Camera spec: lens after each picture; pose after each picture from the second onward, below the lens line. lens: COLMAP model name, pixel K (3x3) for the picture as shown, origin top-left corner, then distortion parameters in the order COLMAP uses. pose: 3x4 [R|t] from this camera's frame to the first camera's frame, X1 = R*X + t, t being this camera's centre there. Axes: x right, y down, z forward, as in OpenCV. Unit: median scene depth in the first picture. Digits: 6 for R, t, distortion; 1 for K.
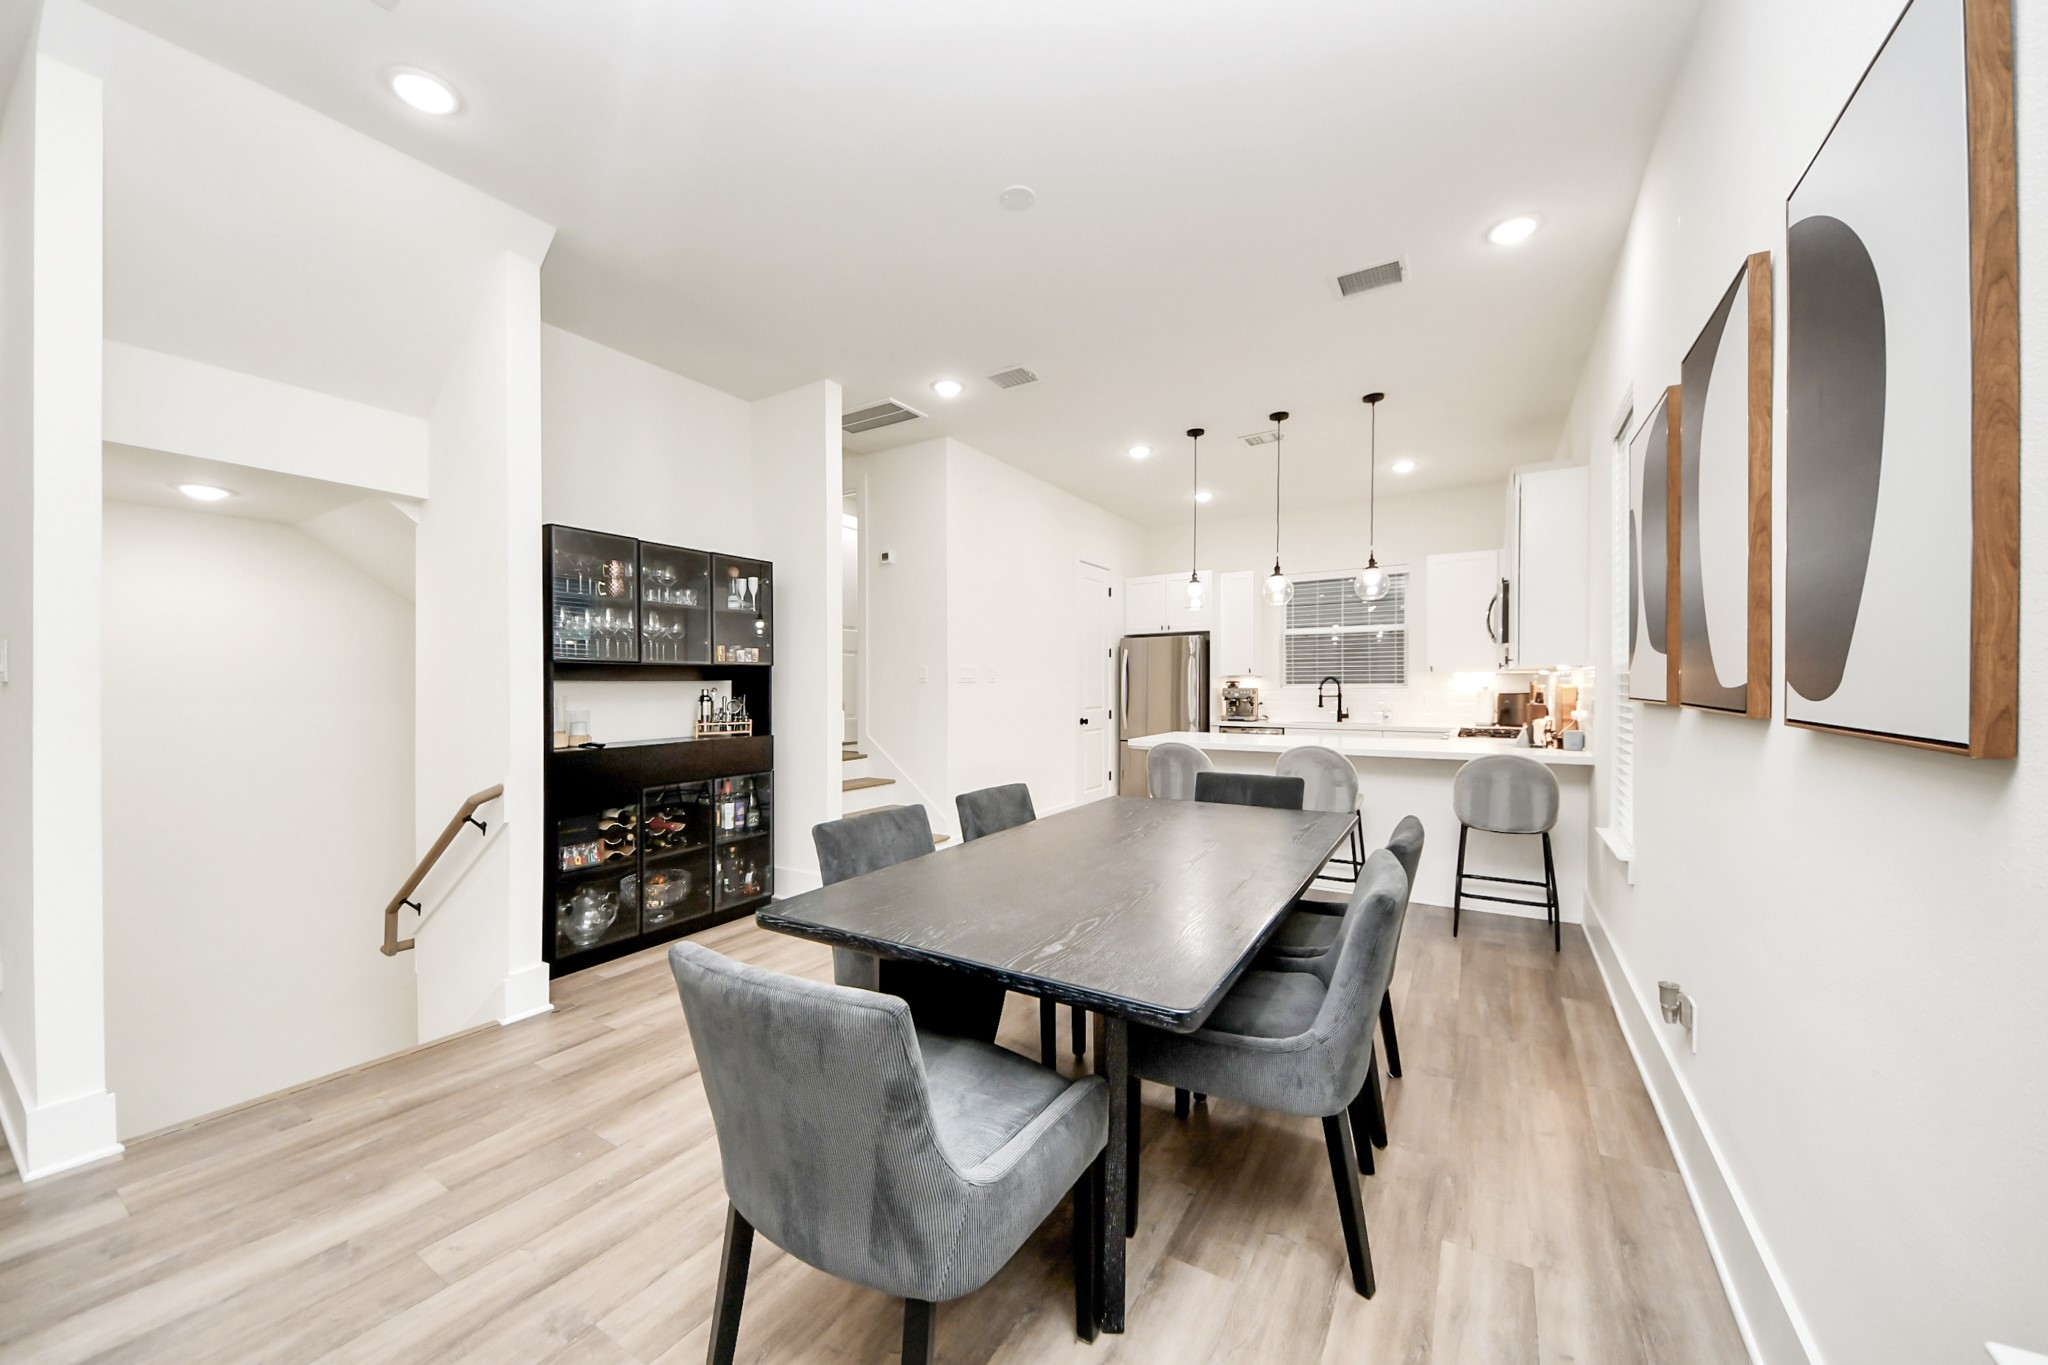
lens RADIAL K [[728.8, 0, 995.8], [0, 728.8, 696.3], [0, 0, 1]] dist [-0.002413, -0.002808]
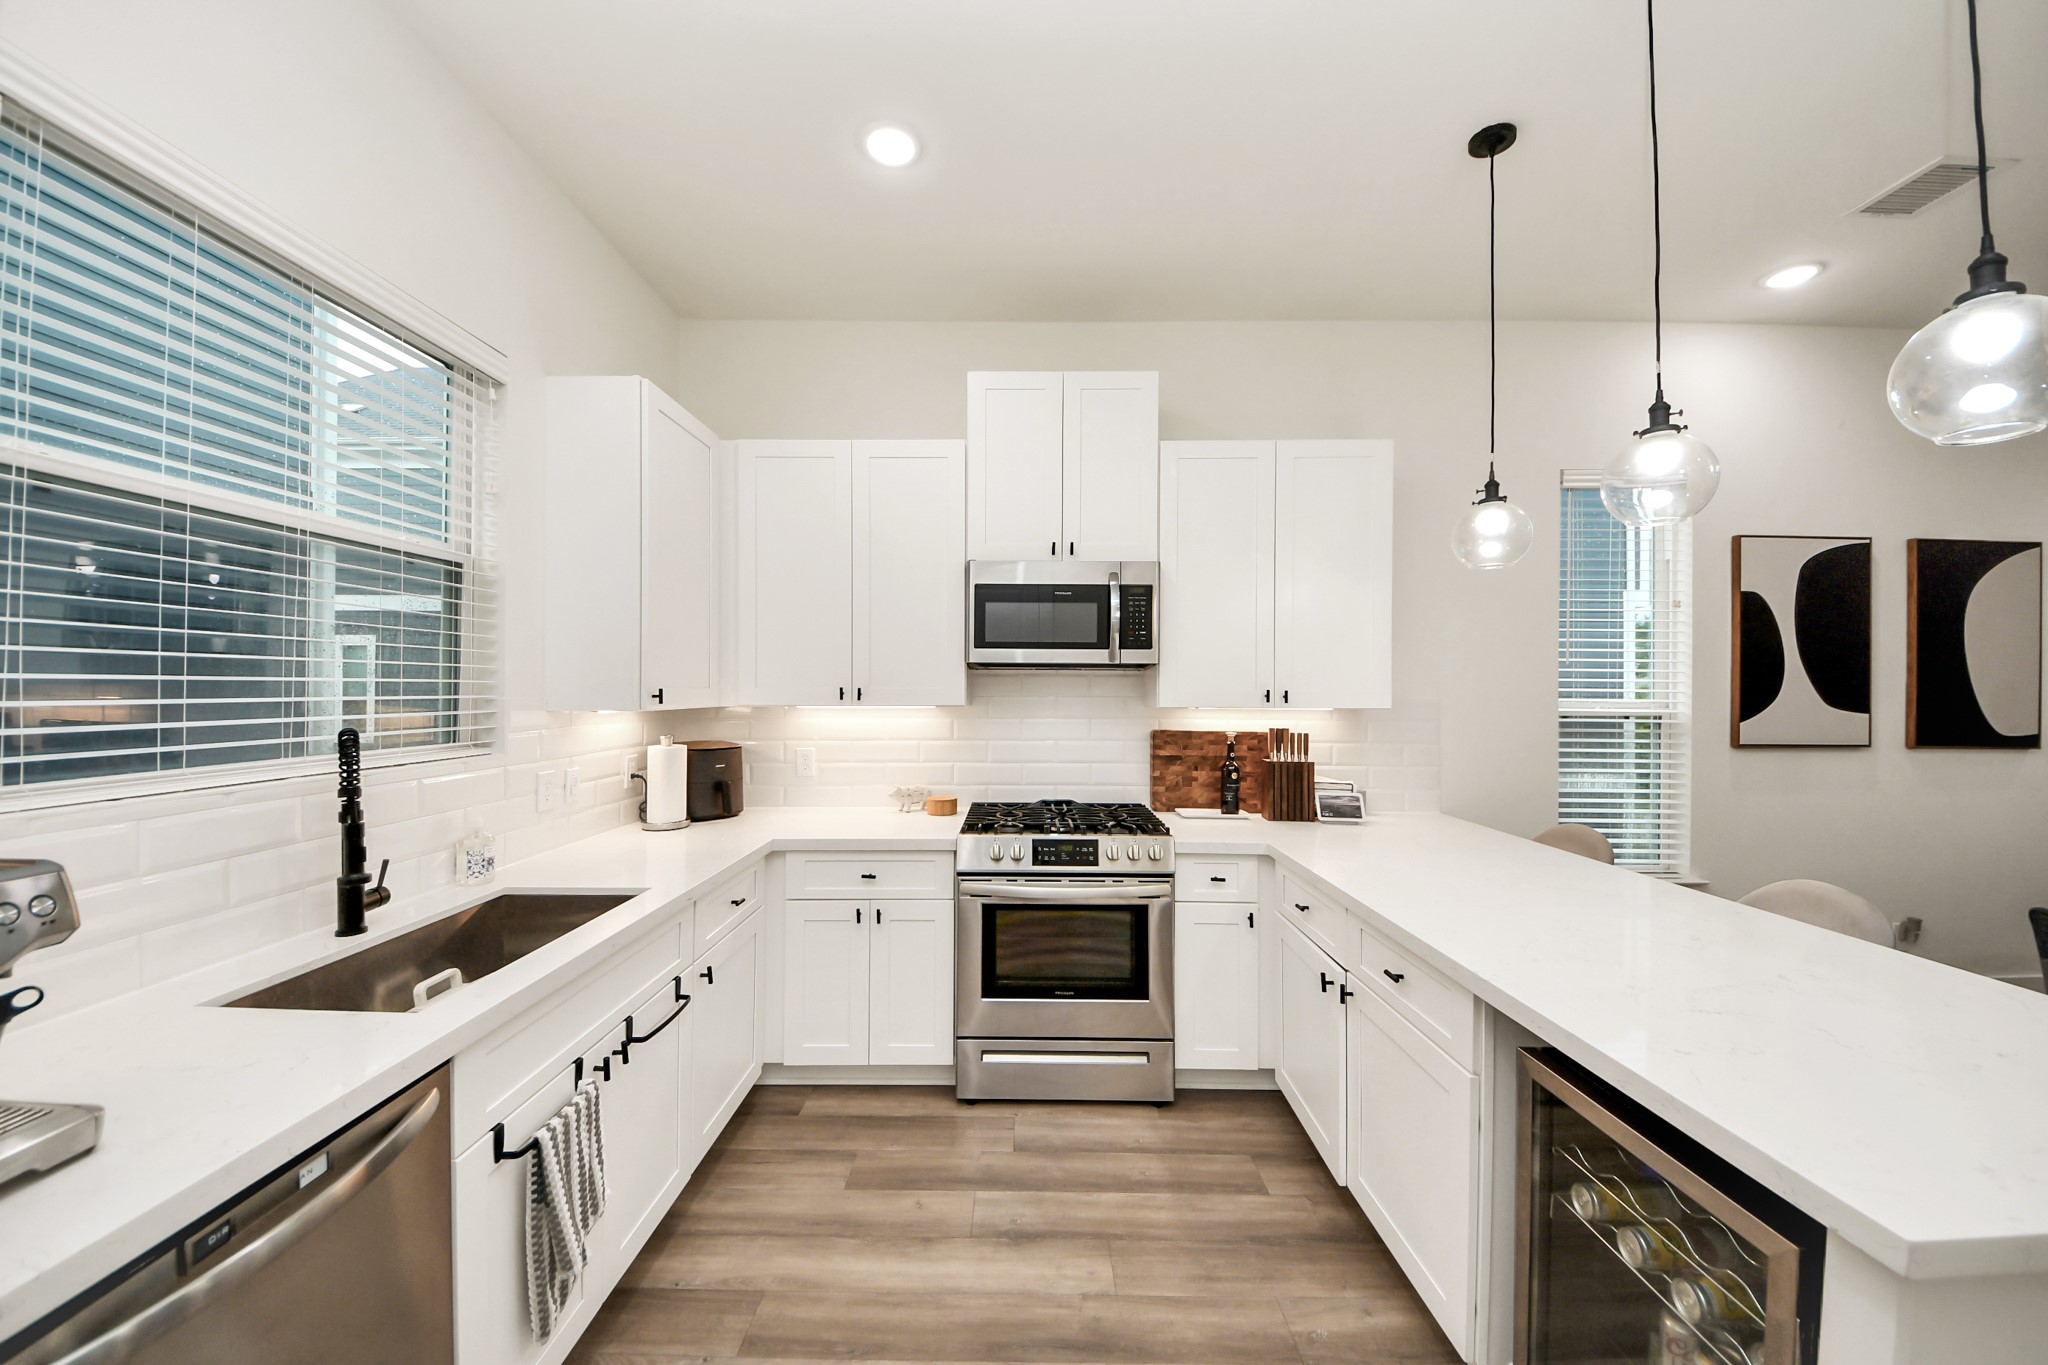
lens RADIAL K [[728.8, 0, 1013.6], [0, 728.8, 690.5], [0, 0, 1]] dist [-0.002413, -0.002808]
pose [[-0.549327, -0.005671, 0.835588, 0.174648], [0.010273, 0.999856, 0.013539, -0.037984], [-0.835544, 0.016021, -0.549189, 0.923897]]
